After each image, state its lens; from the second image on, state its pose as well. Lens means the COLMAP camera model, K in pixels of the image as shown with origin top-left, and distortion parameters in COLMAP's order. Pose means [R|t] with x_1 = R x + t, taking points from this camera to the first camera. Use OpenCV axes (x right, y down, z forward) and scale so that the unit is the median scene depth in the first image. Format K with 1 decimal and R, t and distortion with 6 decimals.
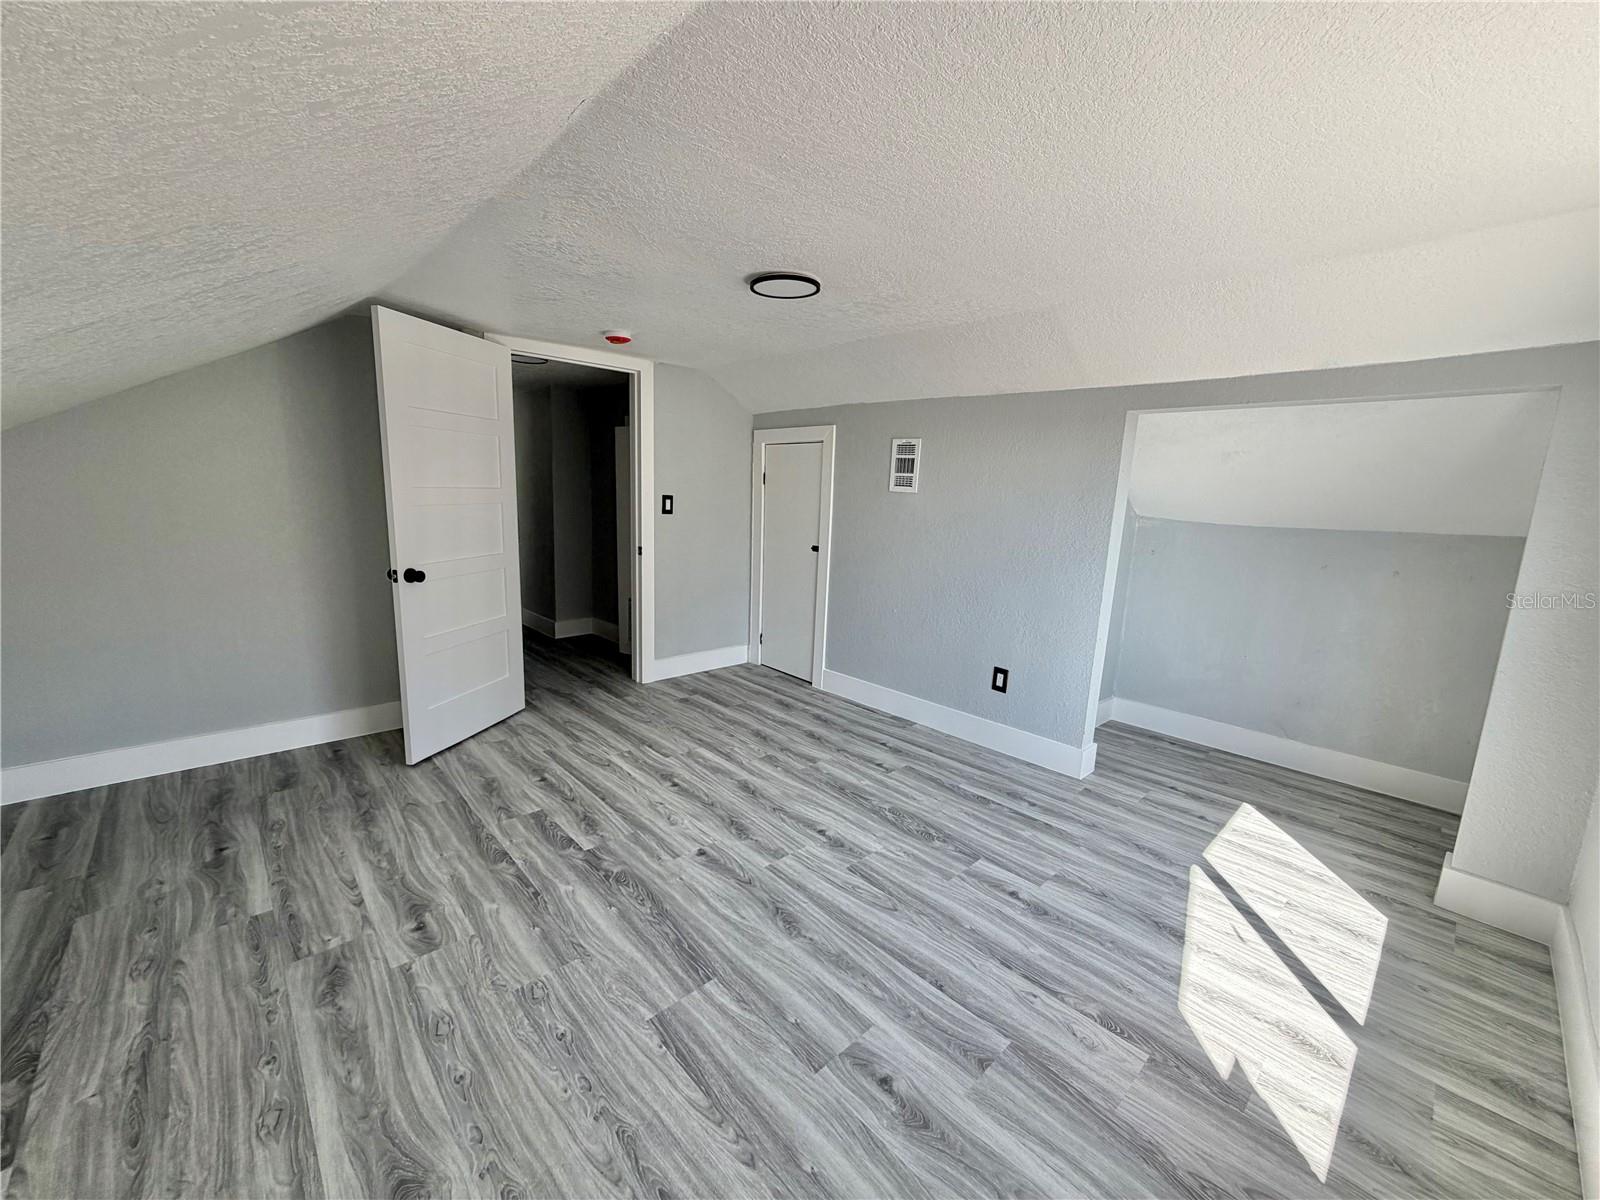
lens RADIAL K [[641.2, 0, 796.2], [0, 641.2, 604.2], [0, 0, 1]] dist [-0.000793, -0.000187]
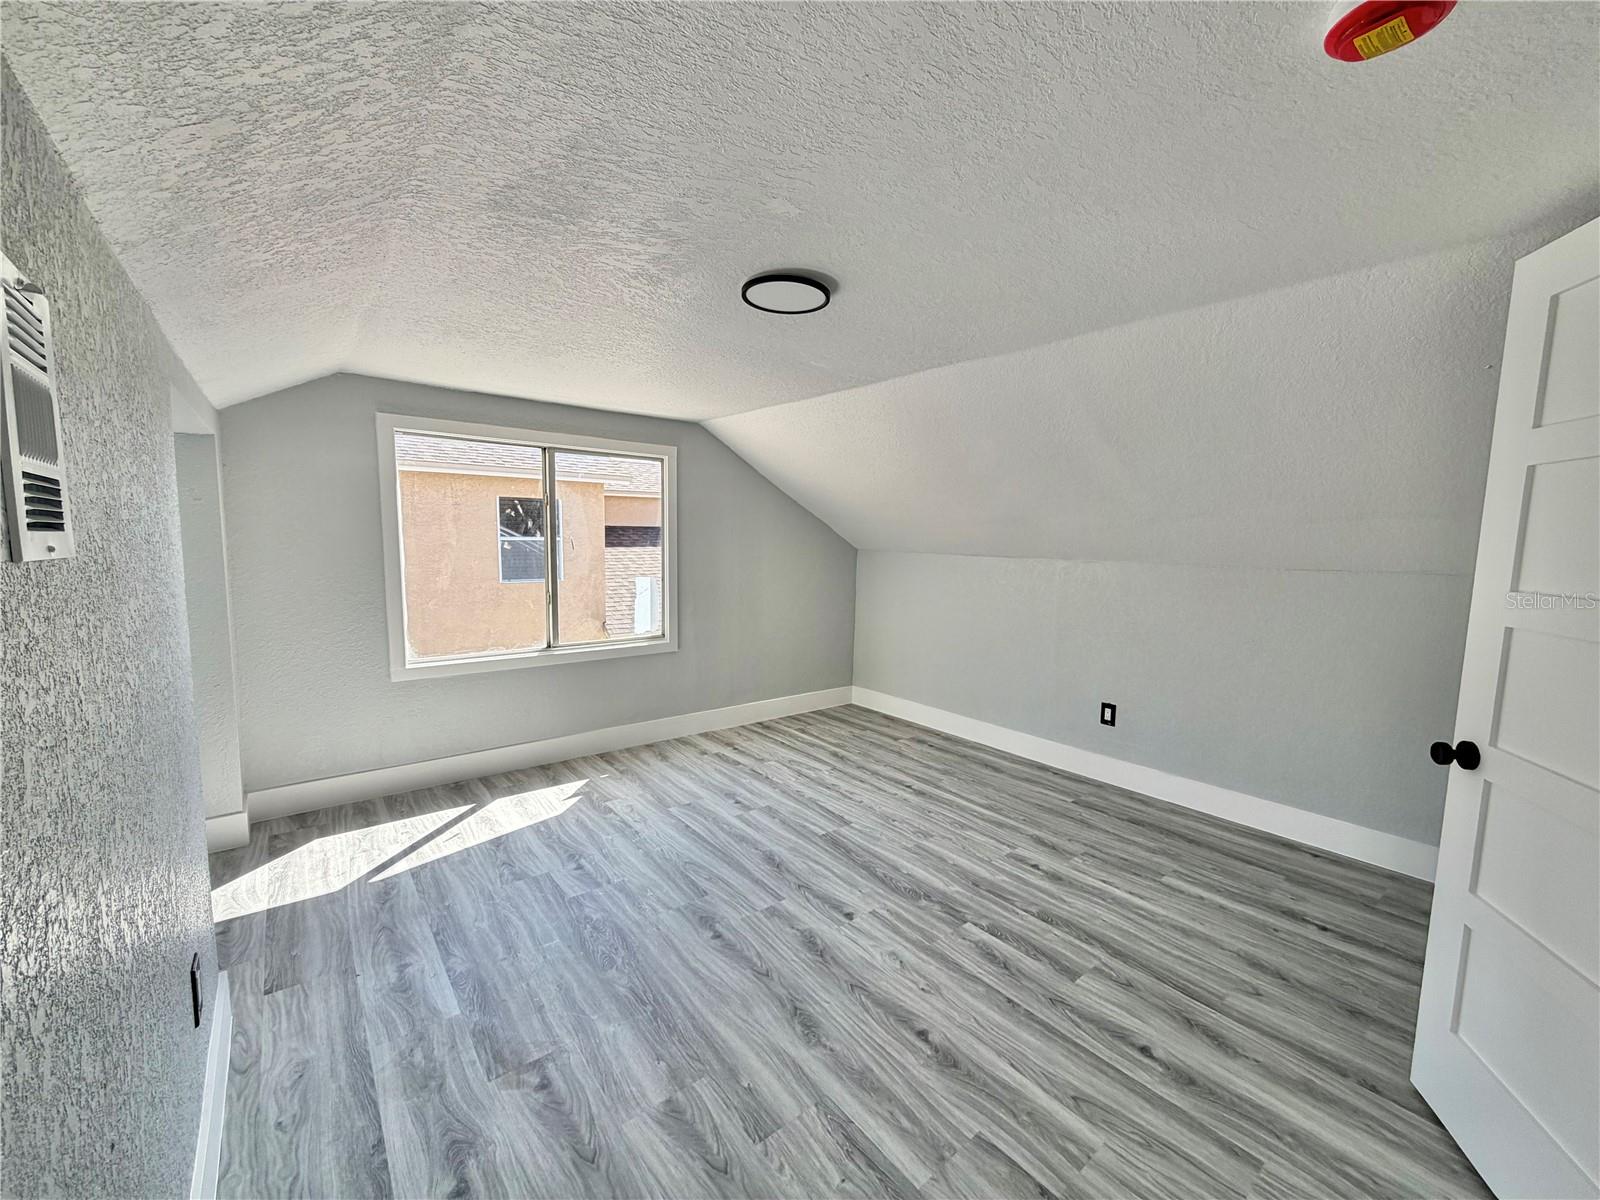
lens RADIAL K [[641.2, 0, 796.2], [0, 641.2, 604.2], [0, 0, 1]] dist [-0.000793, -0.000187]
pose [[-0.996039, -0.061671, 0.064052, -0.104175], [-0.040375, 0.955519, 0.292152, -0.362907], [-0.079220, 0.288409, -0.954225, 1.869853]]
